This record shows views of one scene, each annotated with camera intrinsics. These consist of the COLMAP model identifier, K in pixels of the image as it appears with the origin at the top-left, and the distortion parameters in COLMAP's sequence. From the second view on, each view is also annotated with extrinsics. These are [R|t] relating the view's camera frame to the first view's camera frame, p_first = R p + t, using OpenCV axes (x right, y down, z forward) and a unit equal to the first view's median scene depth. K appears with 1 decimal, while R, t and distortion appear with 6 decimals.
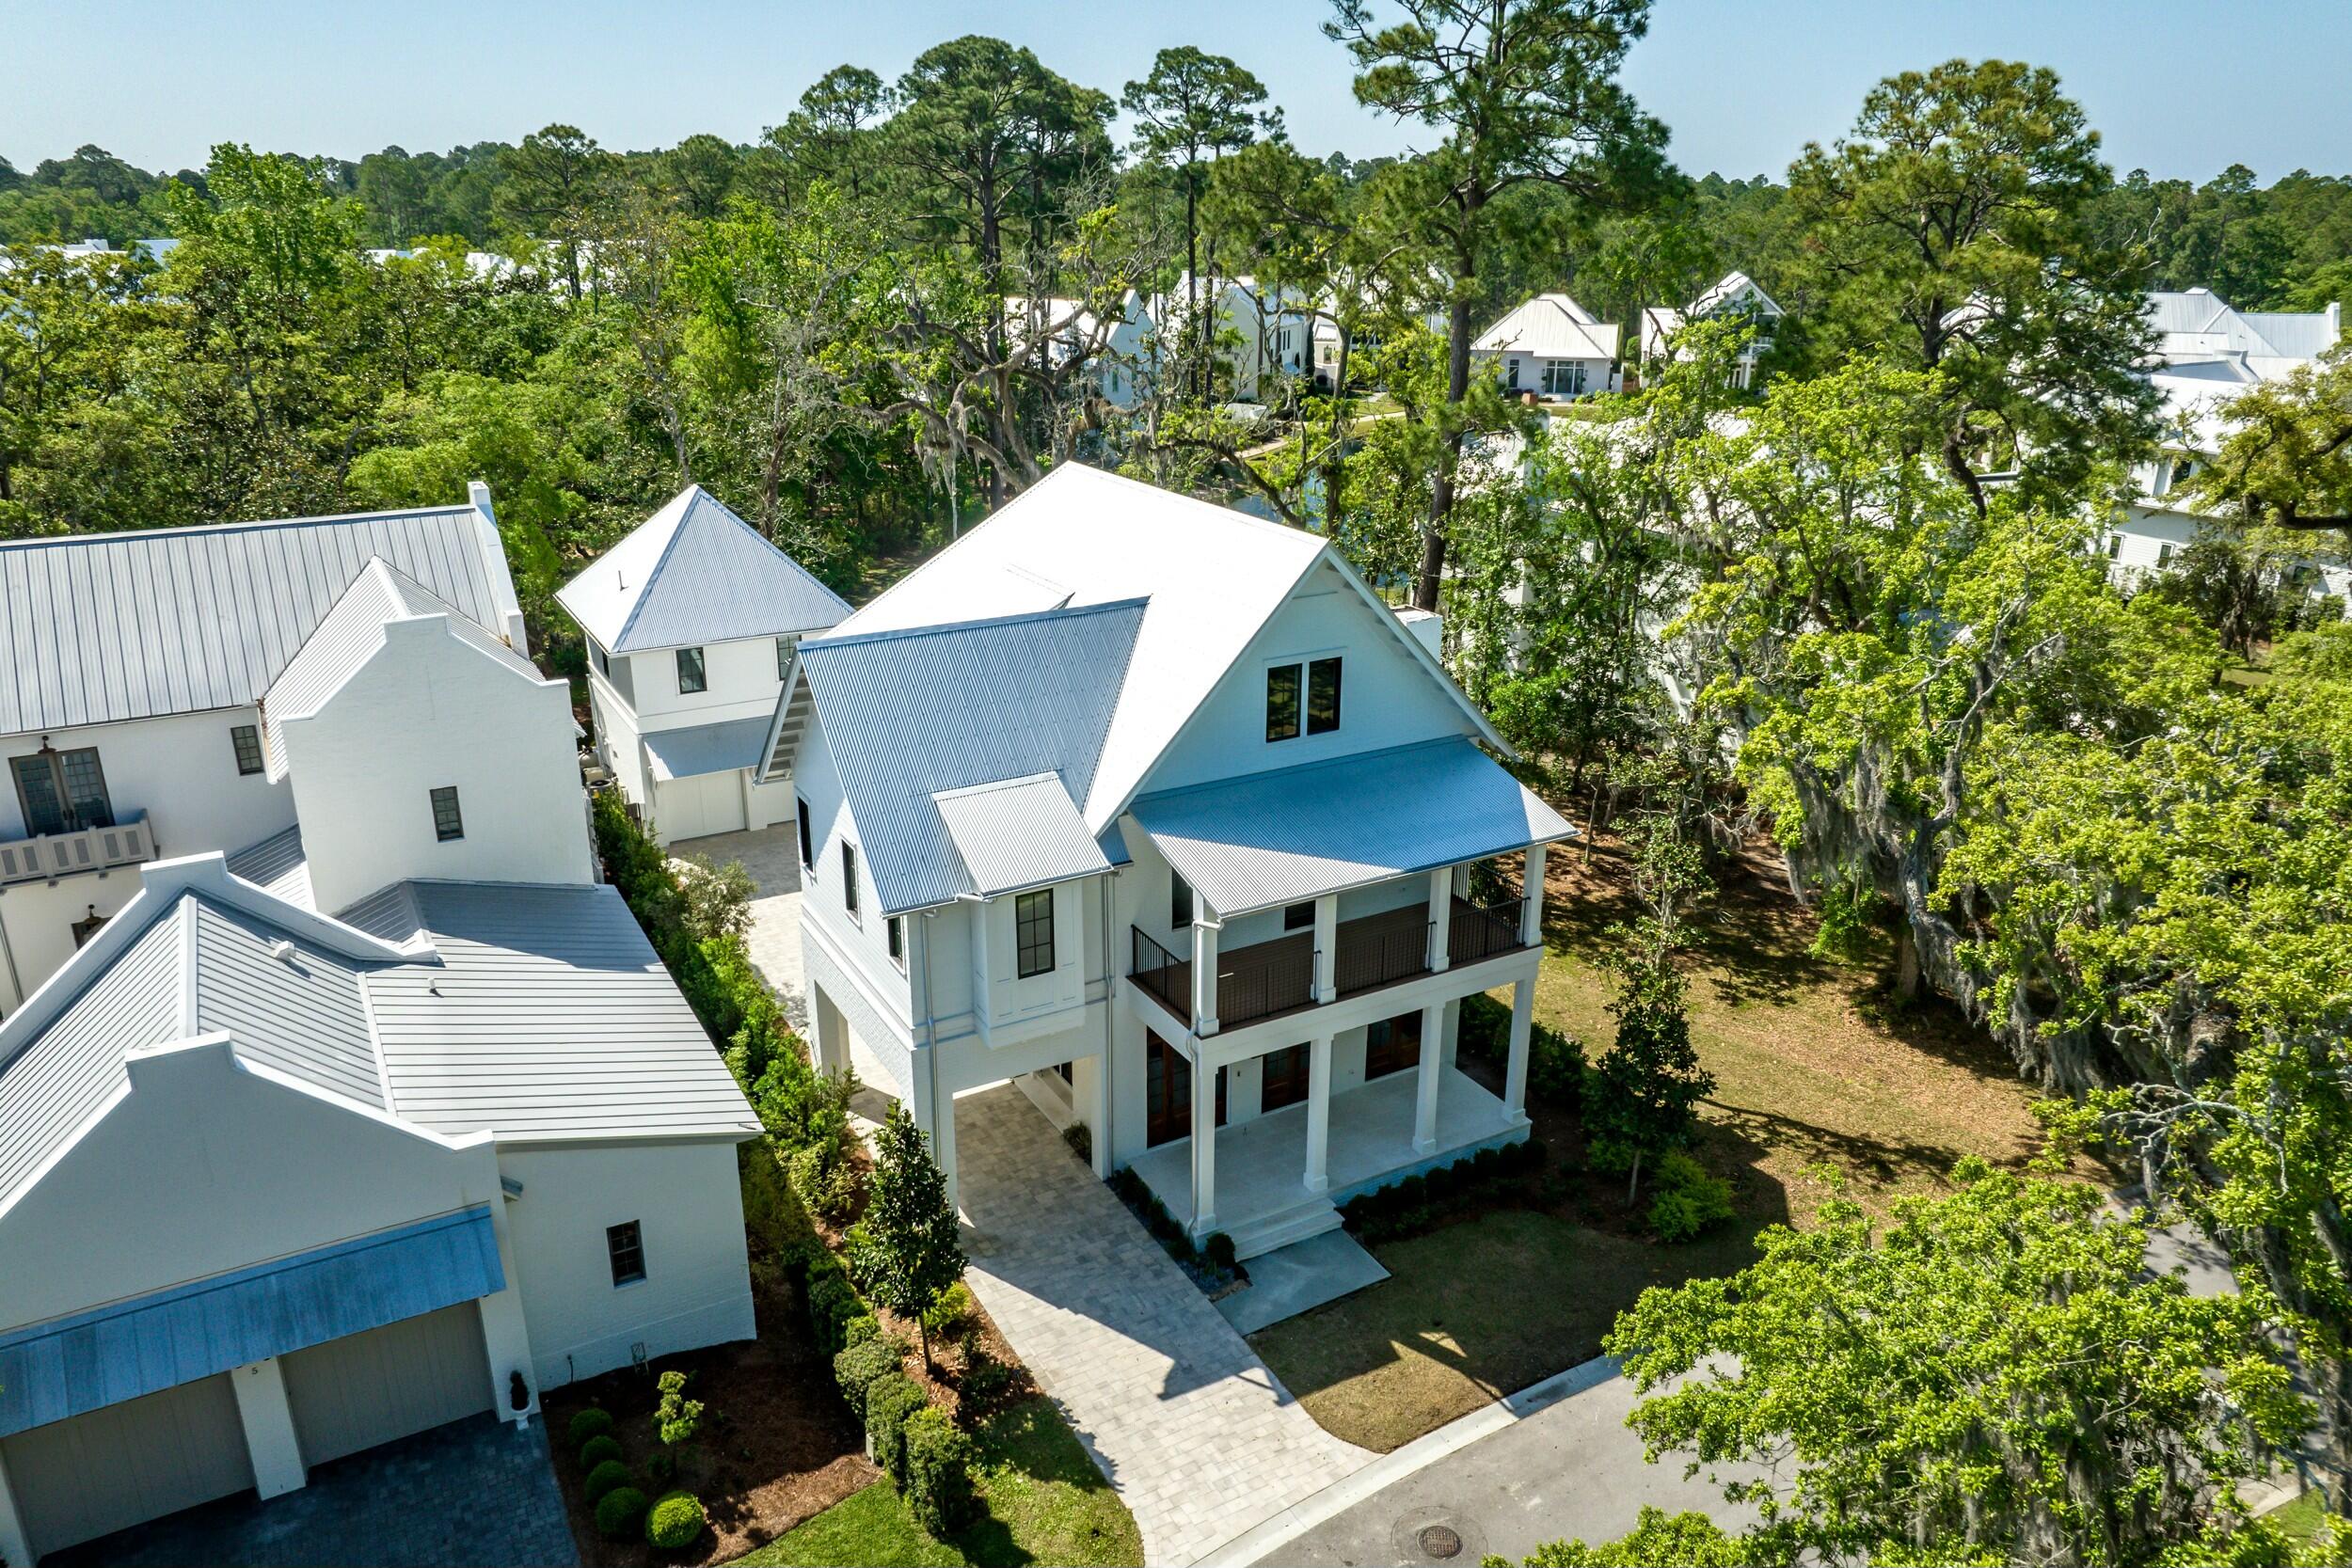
lens RADIAL K [[1620.0, 0, 1176.0], [0, 1620.0, 784.0], [0, 0, 1]] dist [-0.000195, -0.000237]
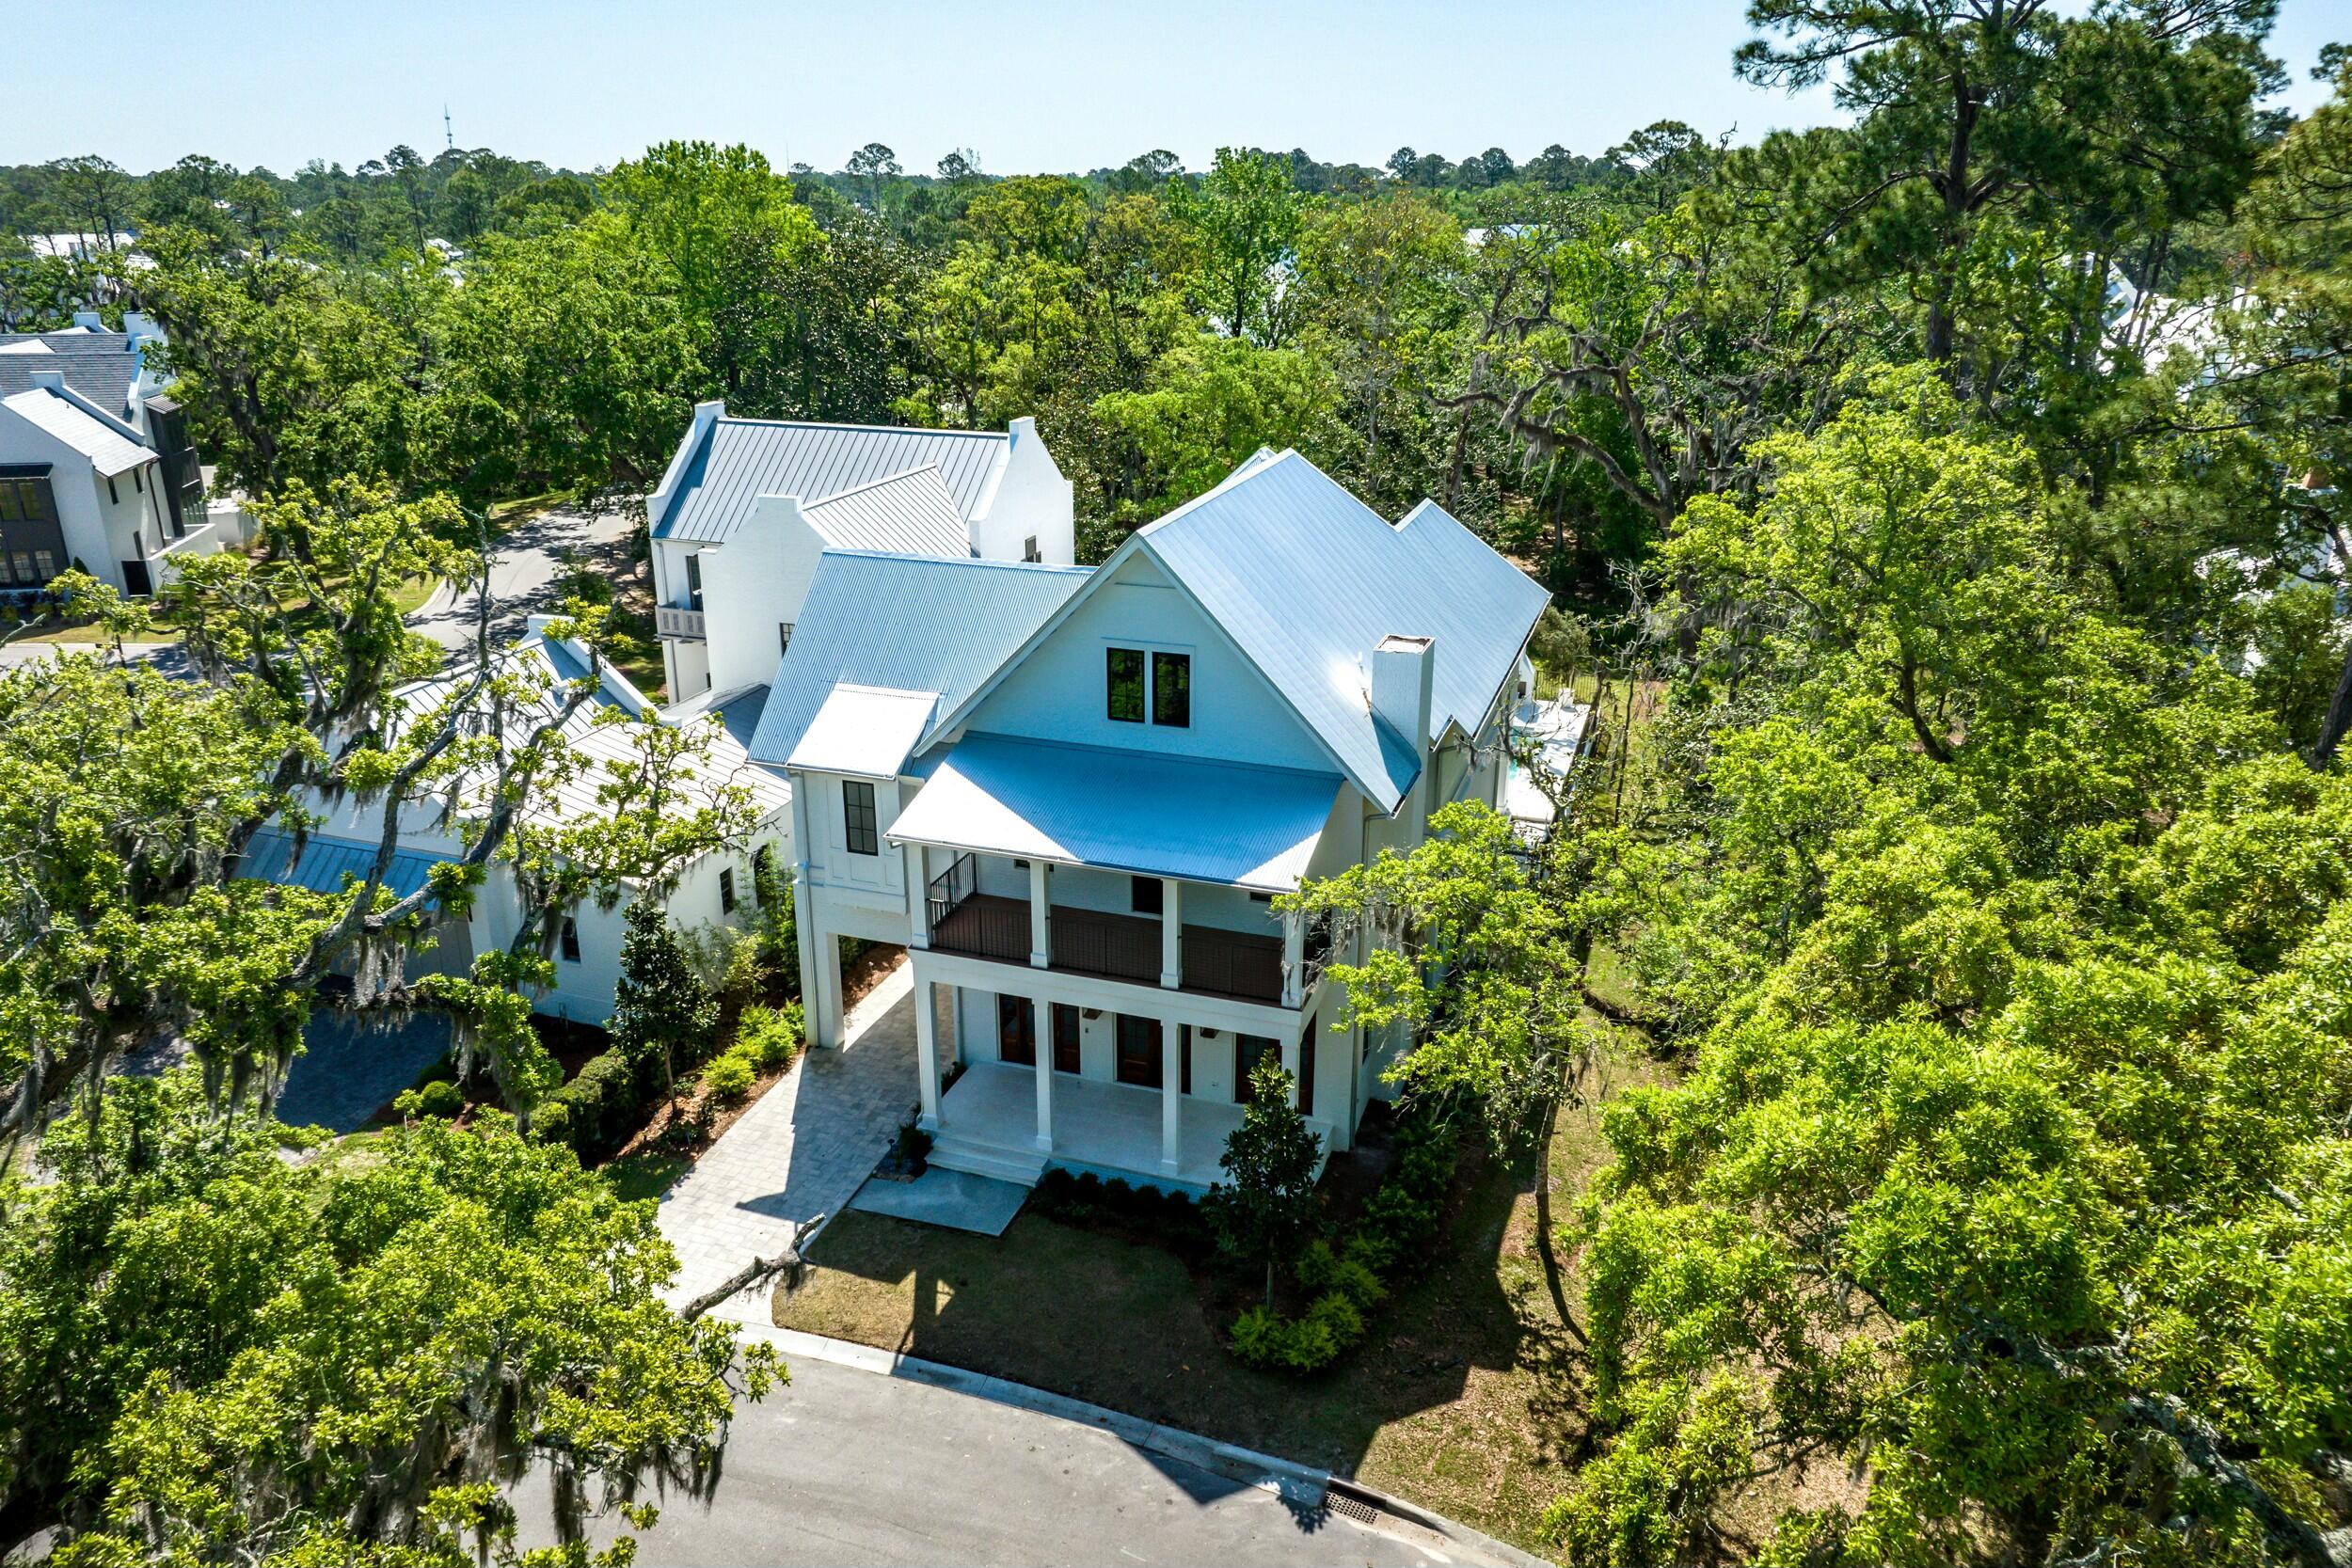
lens RADIAL K [[1620.0, 0, 1176.0], [0, 1620.0, 784.0], [0, 0, 1]] dist [-0.000195, -0.000237]
pose [[0.667052, 0.262359, -0.697287, 0.850957], [-0.257046, 0.959517, 0.115124, -0.120393], [0.699263, 0.102441, 0.707486, 0.319308]]
